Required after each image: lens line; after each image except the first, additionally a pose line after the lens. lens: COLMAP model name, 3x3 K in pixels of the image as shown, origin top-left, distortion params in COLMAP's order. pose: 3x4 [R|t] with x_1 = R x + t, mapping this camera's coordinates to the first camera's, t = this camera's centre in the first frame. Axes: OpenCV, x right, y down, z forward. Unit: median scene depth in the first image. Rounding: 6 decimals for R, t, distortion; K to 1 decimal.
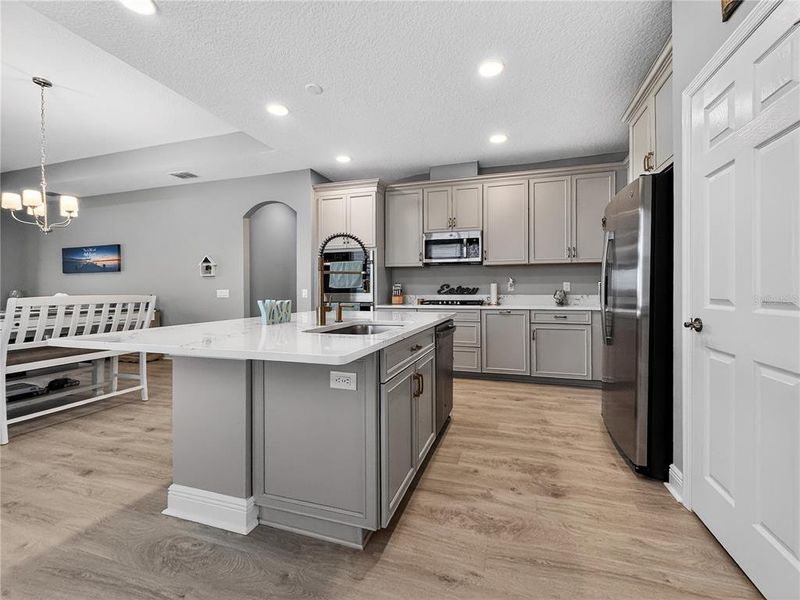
lens RADIAL K [[330.8, 0, 408.8], [0, 330.8, 295.7], [0, 0, 1]] dist [-0.001303, 0.000159]
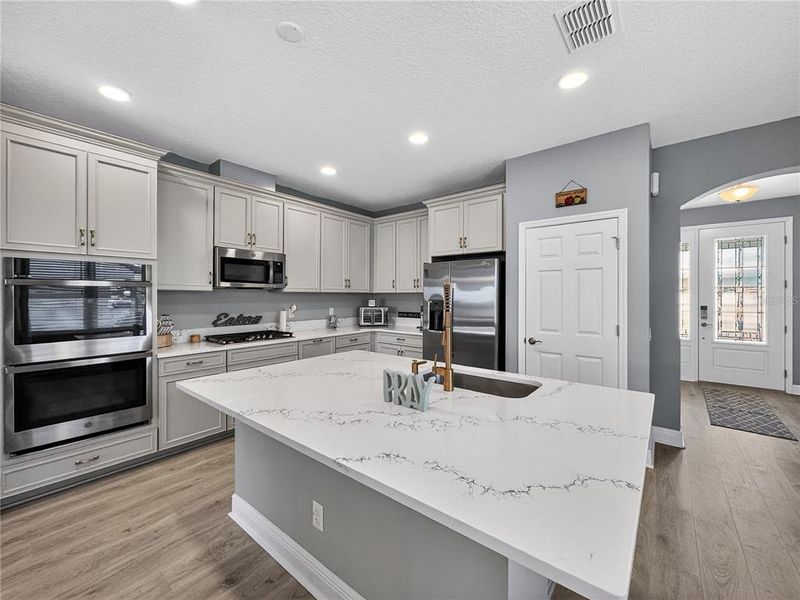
lens RADIAL K [[330.8, 0, 399.7], [0, 330.8, 300.4], [0, 0, 1]] dist [-0.001303, 0.000159]
pose [[0.391587, -0.005578, 0.920124, -0.520597], [0.012845, 0.999917, 0.000595, -0.069332], [-0.920051, 0.011586, 0.391627, 0.367011]]
